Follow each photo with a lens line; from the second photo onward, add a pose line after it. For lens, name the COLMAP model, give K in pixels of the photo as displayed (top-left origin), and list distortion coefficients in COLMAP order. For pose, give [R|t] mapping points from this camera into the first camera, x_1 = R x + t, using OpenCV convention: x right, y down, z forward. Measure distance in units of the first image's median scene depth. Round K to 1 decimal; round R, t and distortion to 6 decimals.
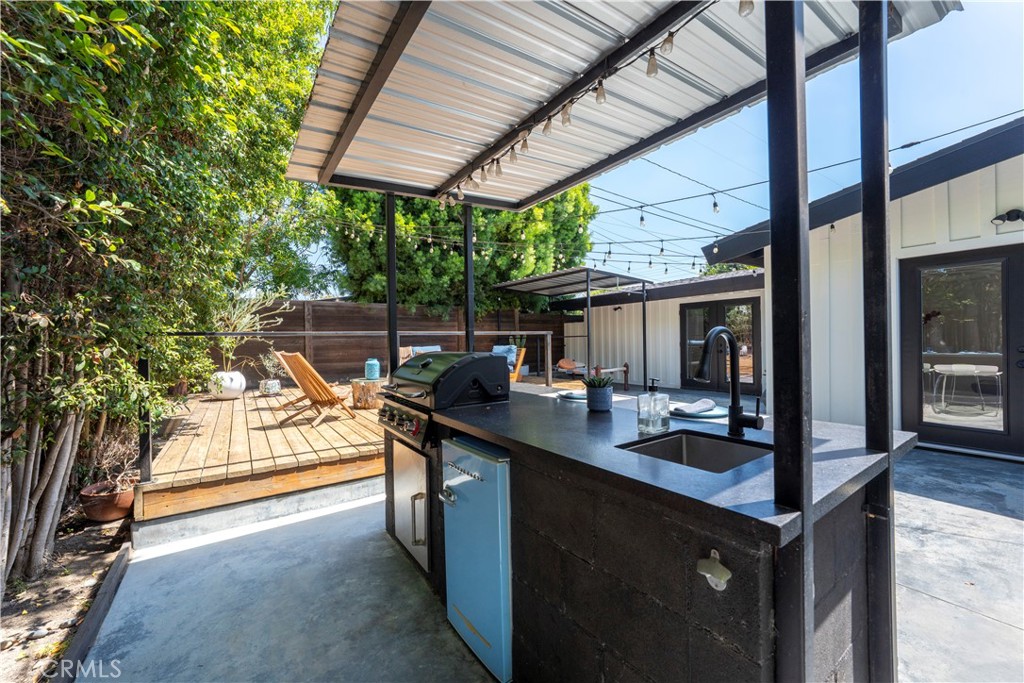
lens RADIAL K [[405.7, 0, 508.2], [0, 405.7, 341.3], [0, 0, 1]] dist [-0.018078, 0.006671]
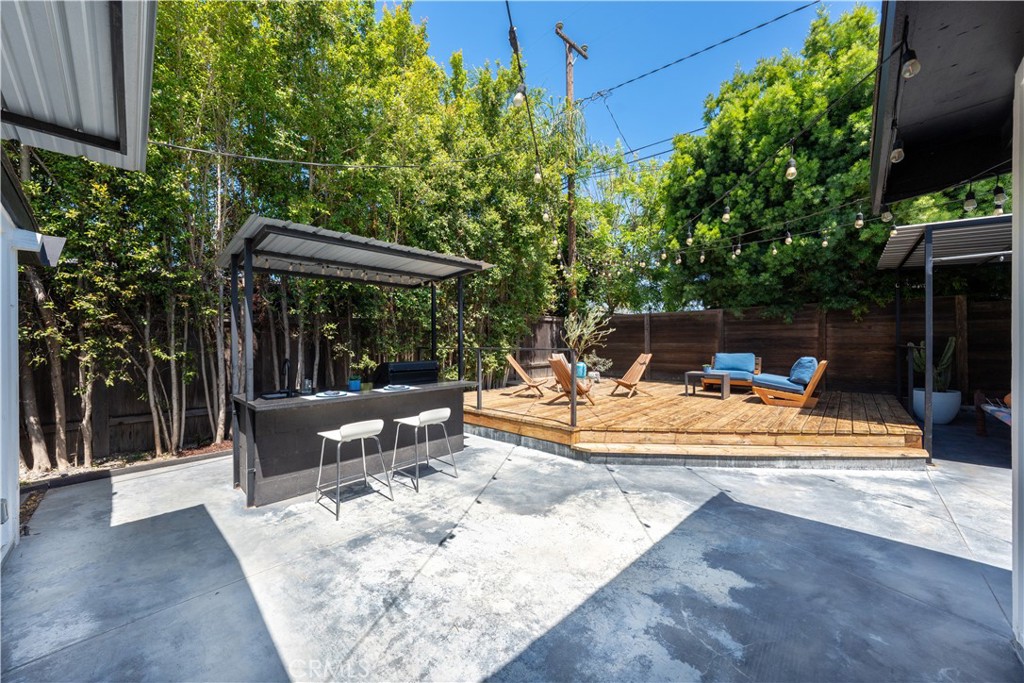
lens RADIAL K [[362.7, 0, 512.0], [0, 362.7, 341.5], [0, 0, 1]] dist [-0.025827, 0.007599]
pose [[0.213337, 0.018157, -0.976810, 1.564094], [-0.000807, 0.999830, 0.018408, -0.075023], [0.976978, -0.003139, 0.213316, 0.938764]]
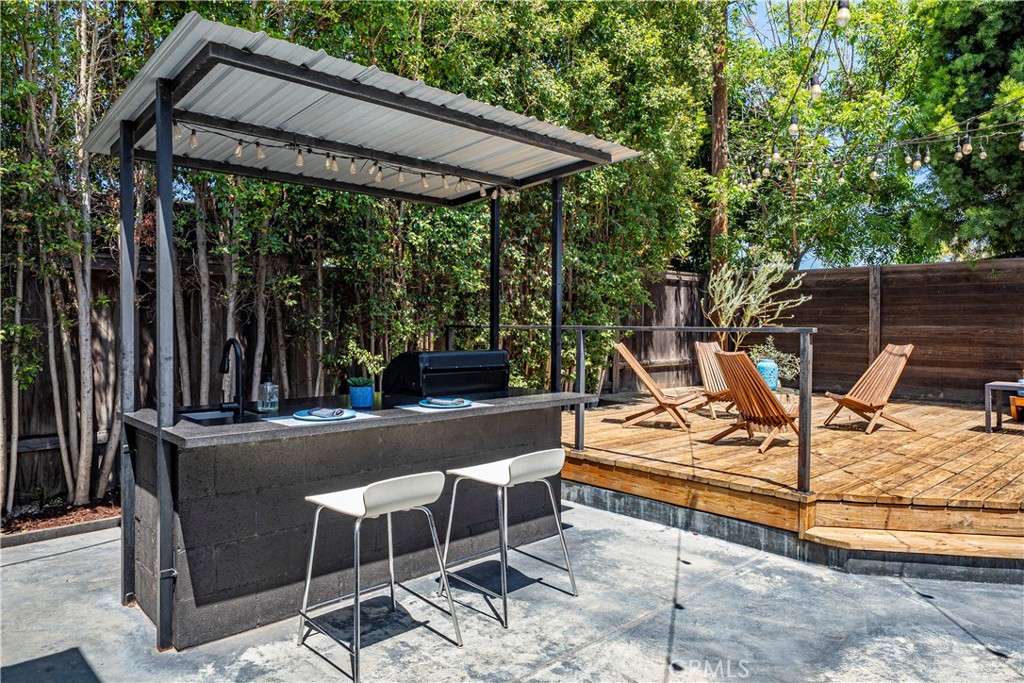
lens RADIAL K [[656.2, 0, 516.0], [0, 656.2, 330.6], [0, 0, 1]] dist [-0.006612, 0.000206]
pose [[0.149130, 0.031850, -0.988304, 1.341852], [-0.011935, 0.999466, 0.030409, -0.046331], [0.988746, 0.007260, 0.149431, 0.754766]]
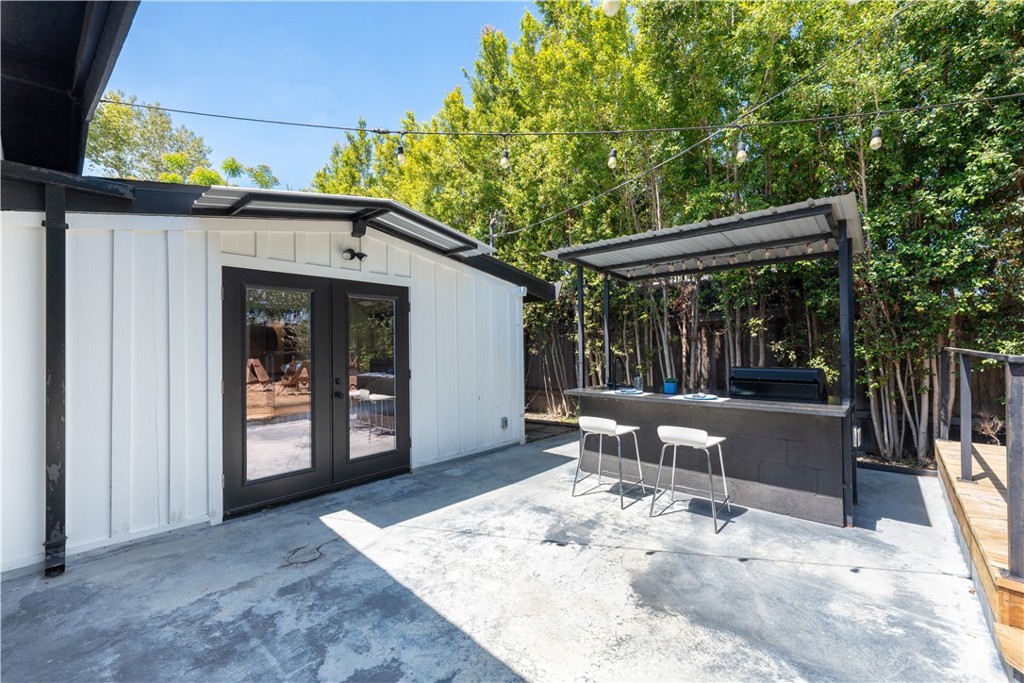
lens RADIAL K [[428.5, 0, 508.3], [0, 428.5, 339.9], [0, 0, 1]] dist [-0.019701, 0.008447]
pose [[-0.972020, 0.029667, -0.233015, 1.025132], [0.031866, 0.999476, -0.005679, -0.062126], [0.232725, -0.012946, -0.972456, 1.931266]]
